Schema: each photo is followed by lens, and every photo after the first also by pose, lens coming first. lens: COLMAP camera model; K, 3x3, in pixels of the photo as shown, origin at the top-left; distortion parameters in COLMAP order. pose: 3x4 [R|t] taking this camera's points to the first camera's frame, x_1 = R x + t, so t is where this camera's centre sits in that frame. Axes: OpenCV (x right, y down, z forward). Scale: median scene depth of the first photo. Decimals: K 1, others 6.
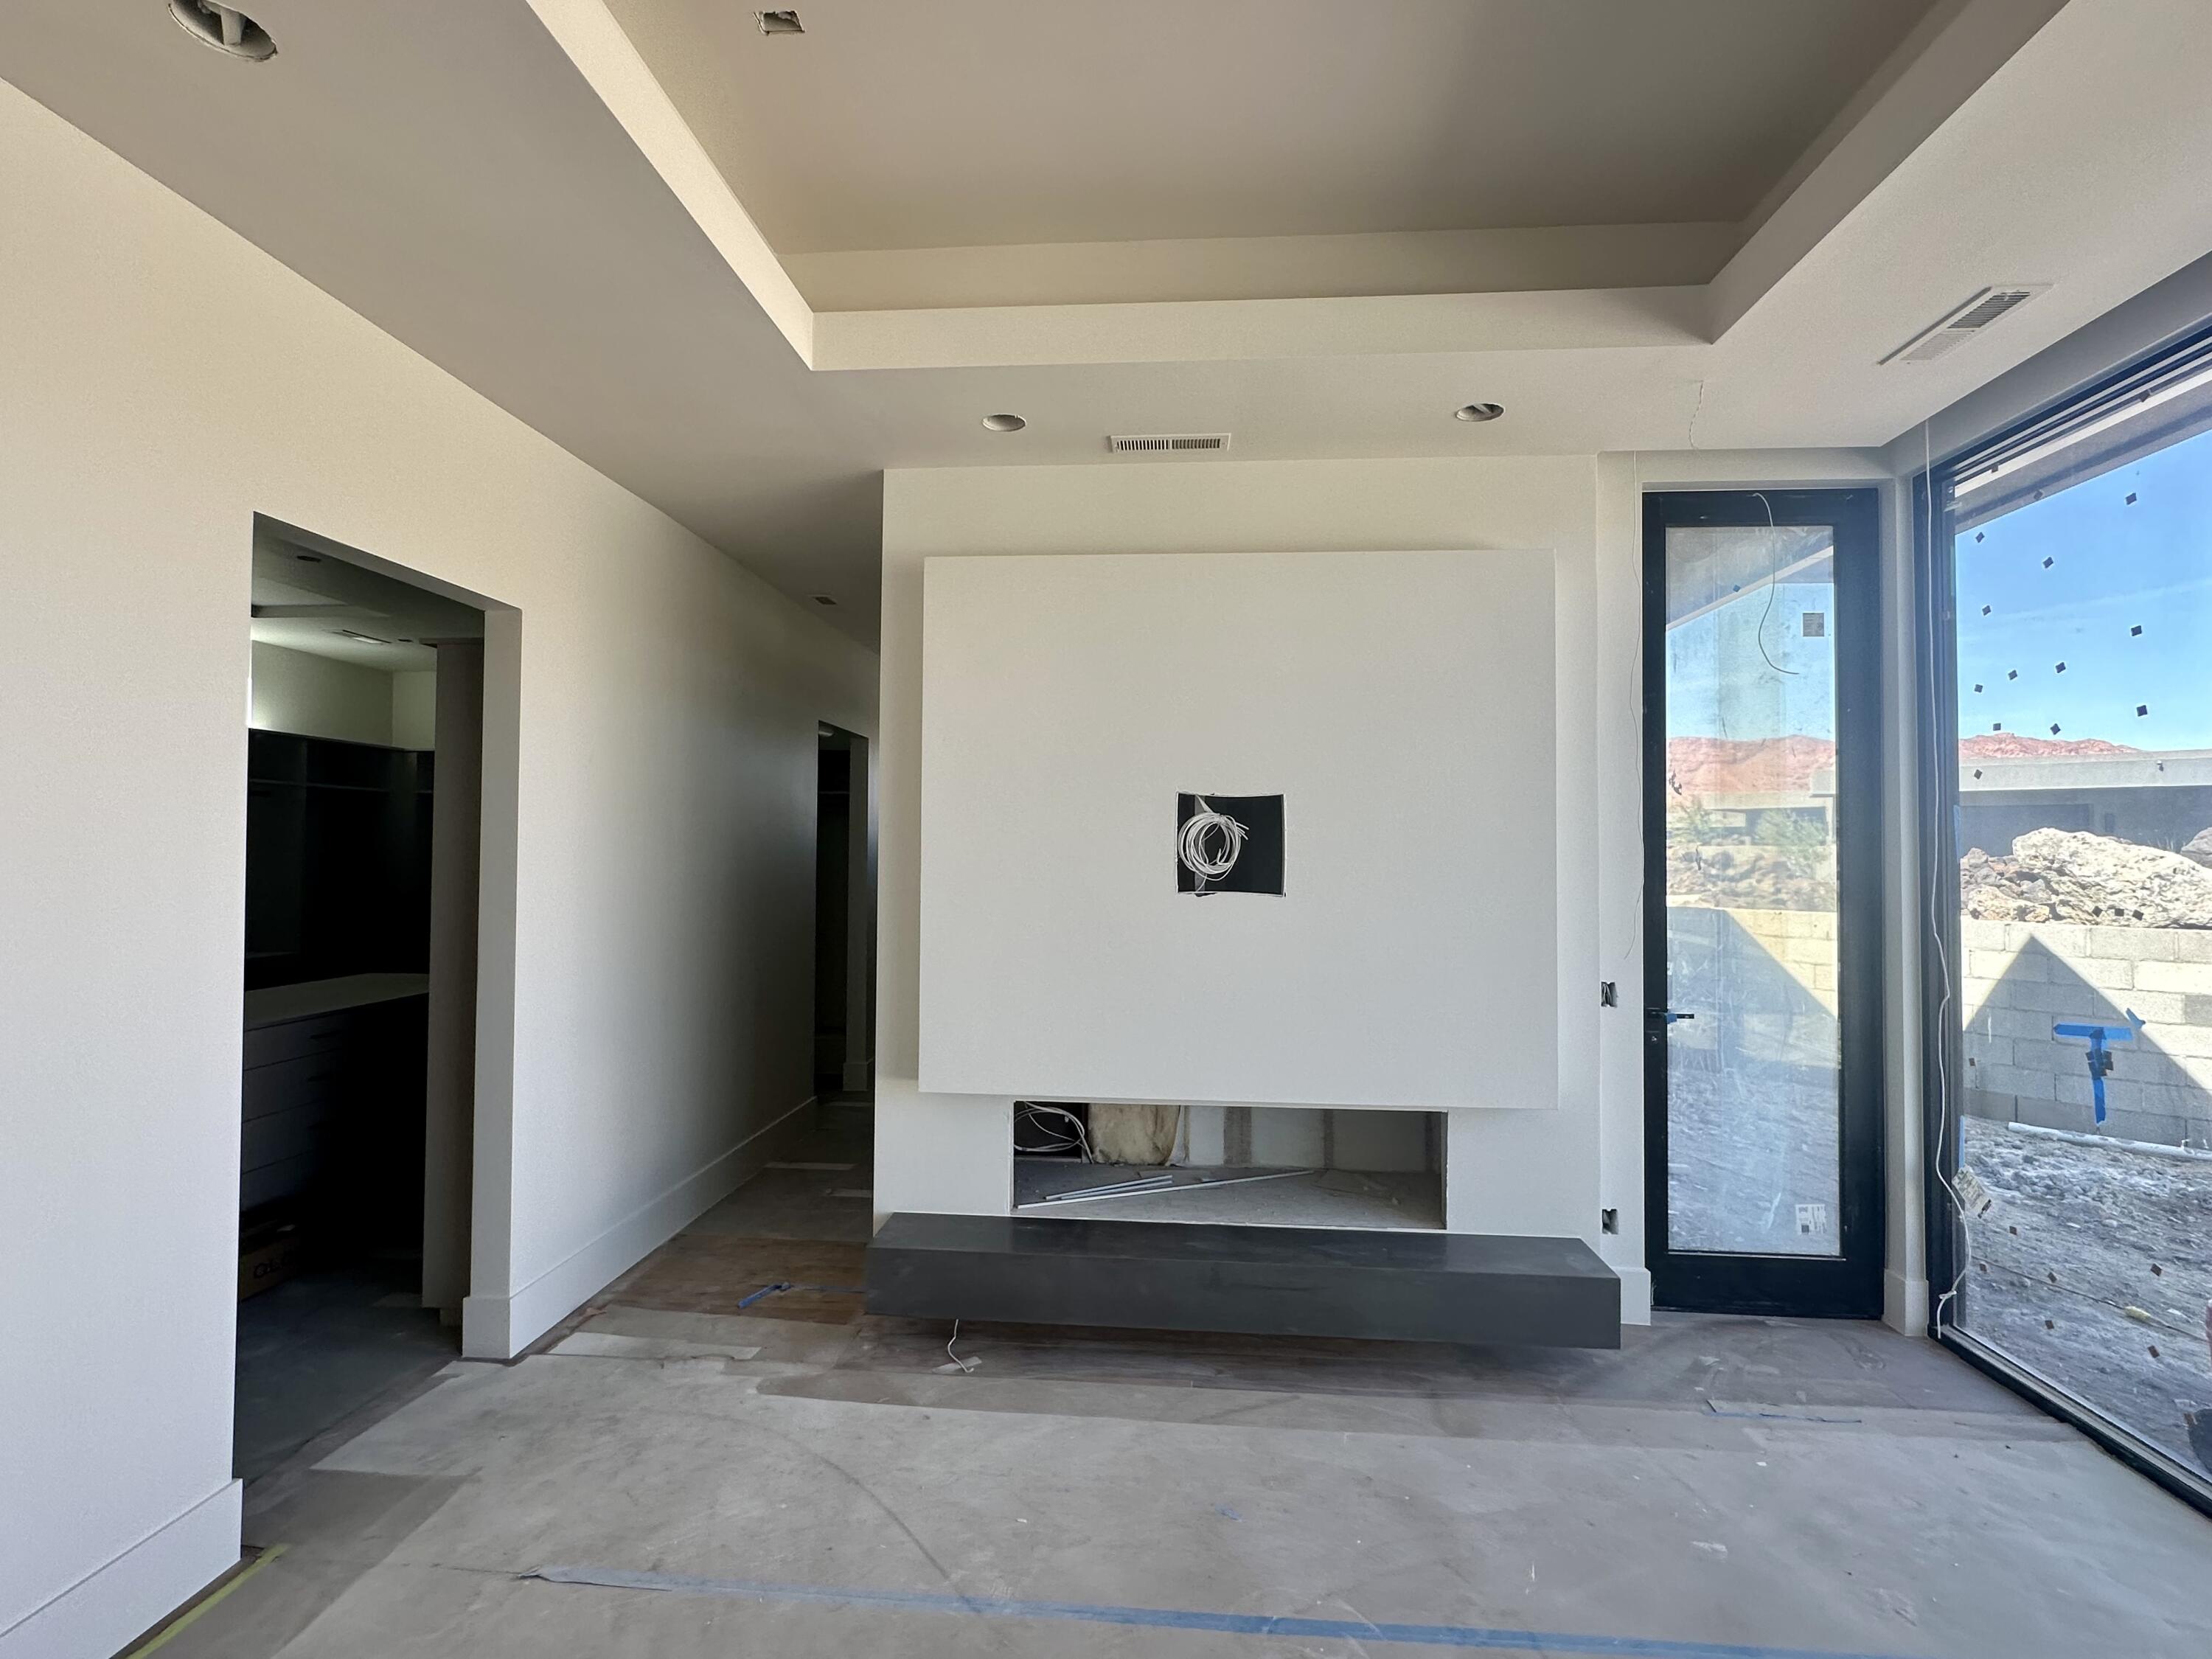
lens RADIAL K [[1024.2, 0, 1110.0], [0, 1024.2, 827.7], [0, 0, 1]] dist [-0.001778, 0.000568]
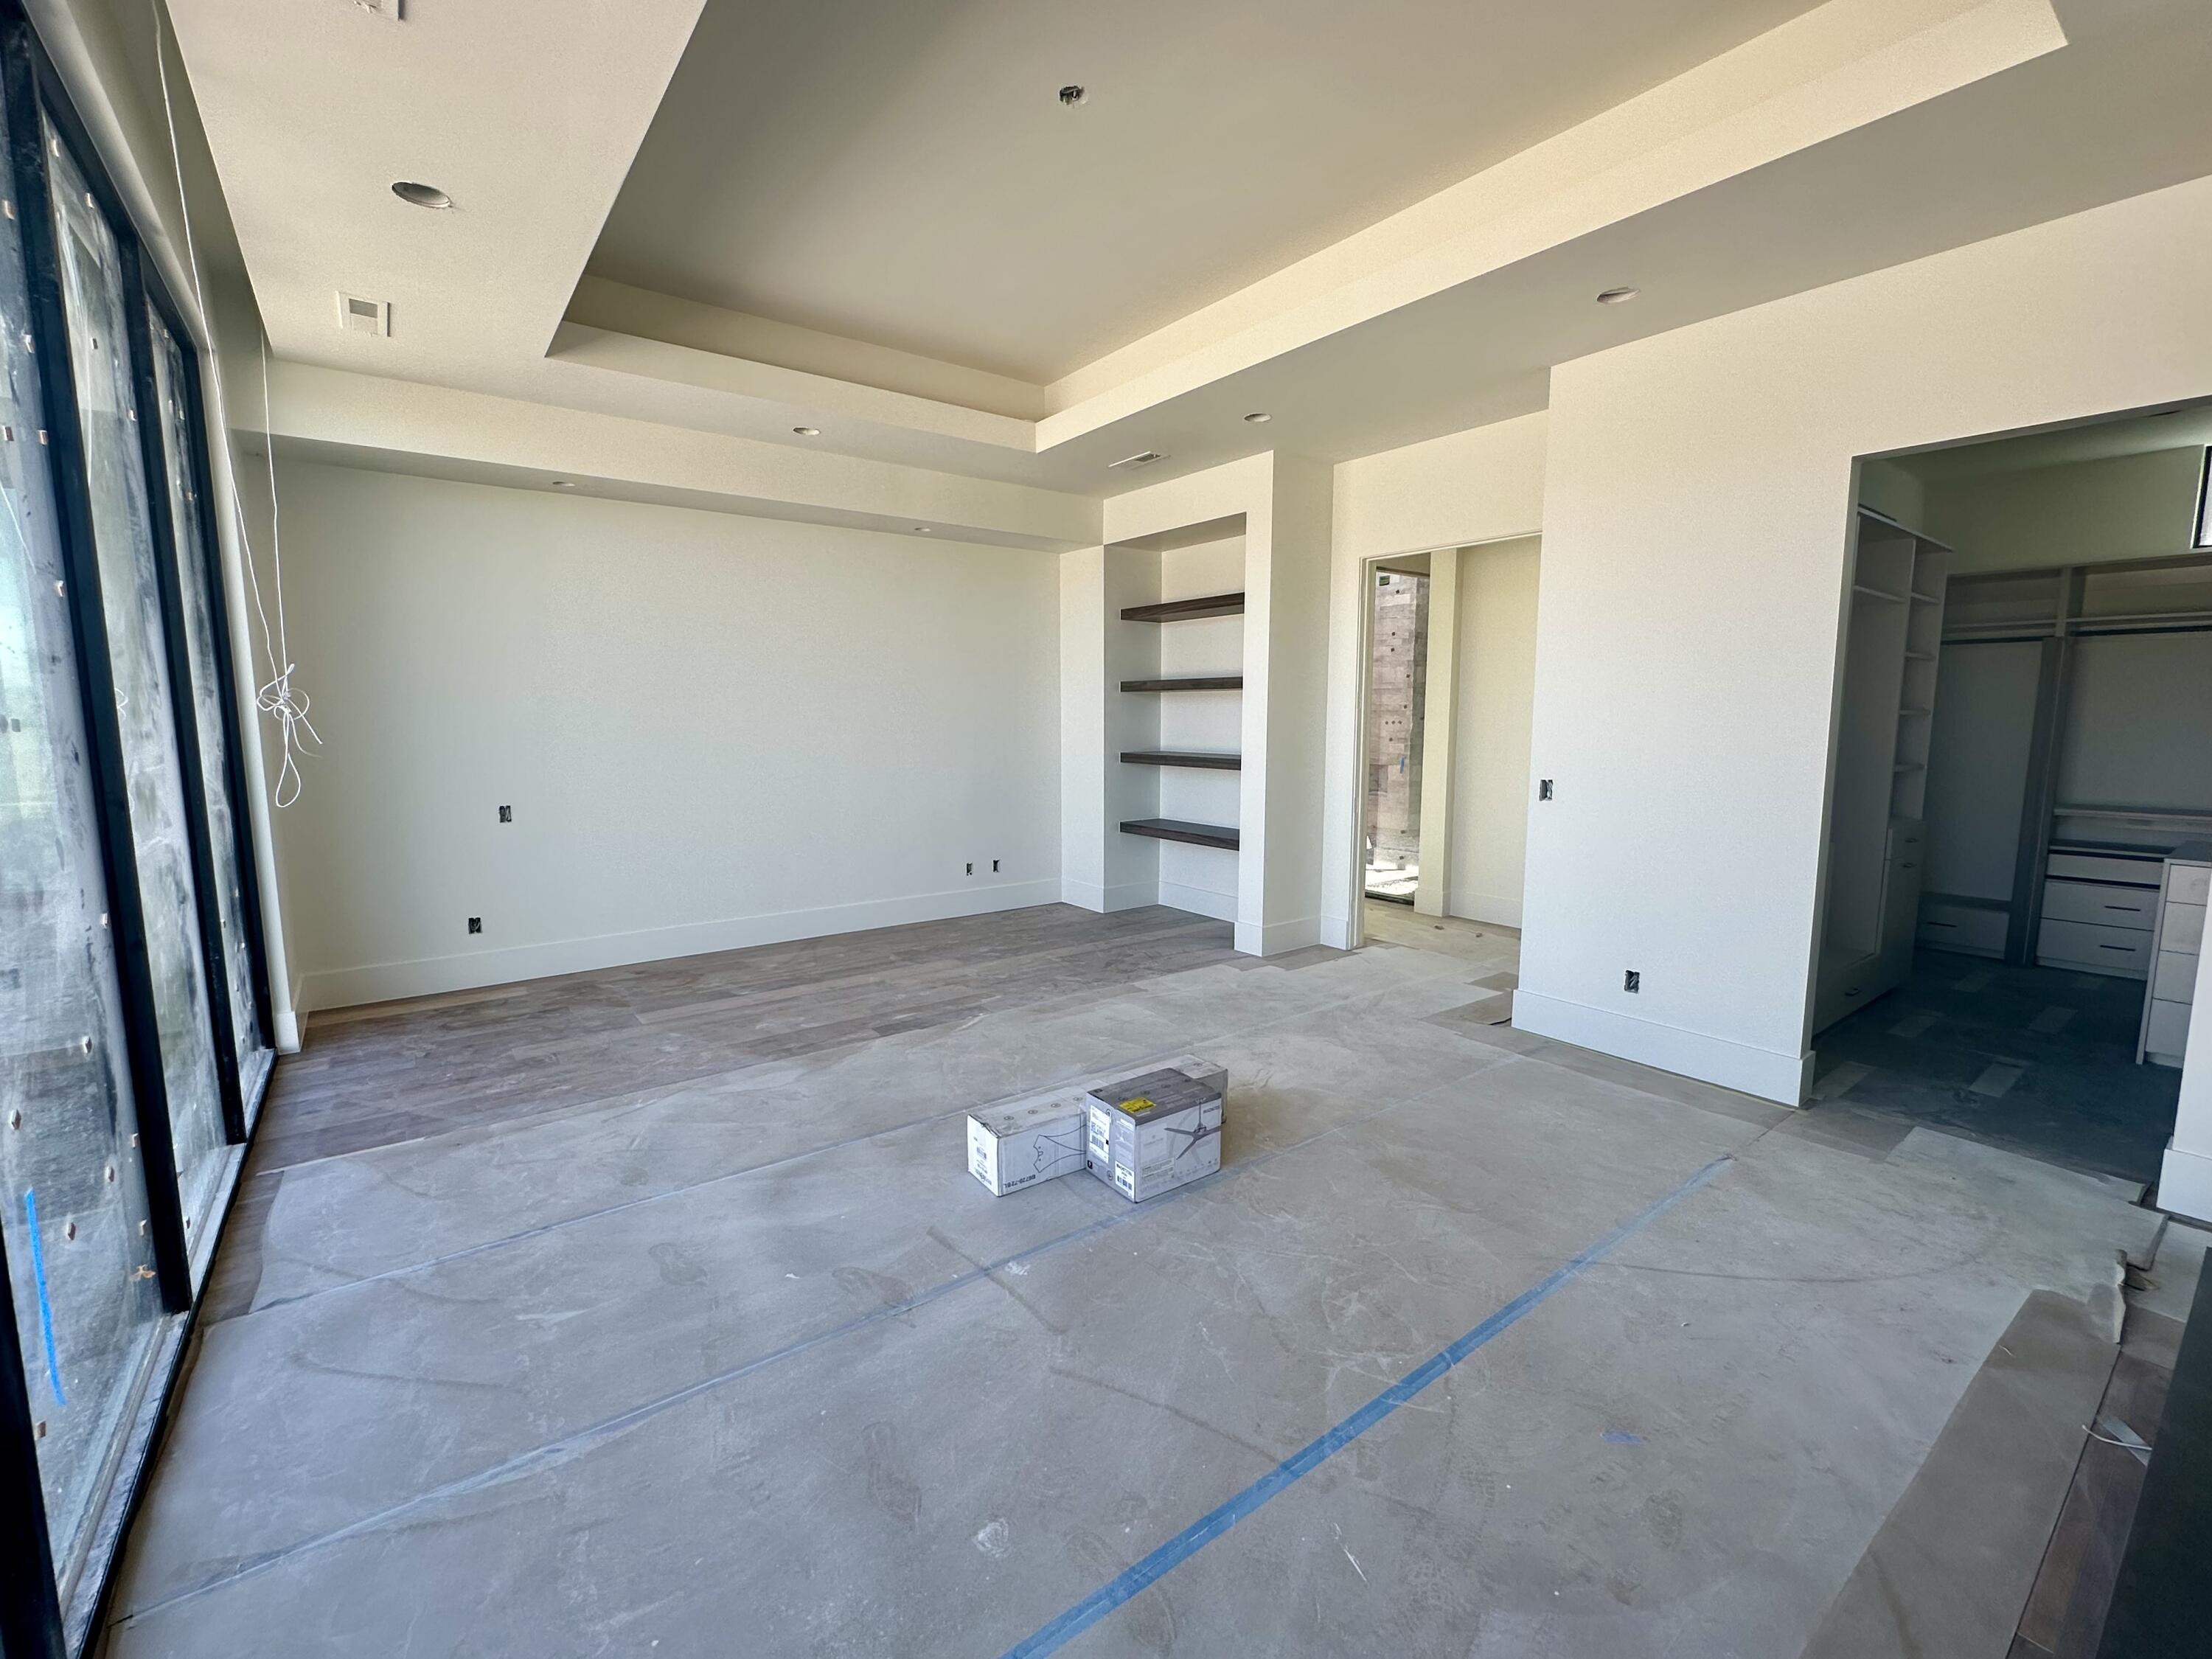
lens RADIAL K [[943.8, 0, 1117.0], [0, 943.8, 827.8], [0, 0, 1]] dist [0.000254, -0.000831]
pose [[-0.741597, 0.073289, -0.666830, 0.663294], [0.009573, 0.995069, 0.098718, 0.063672], [0.670777, 0.066825, -0.738642, 0.921606]]
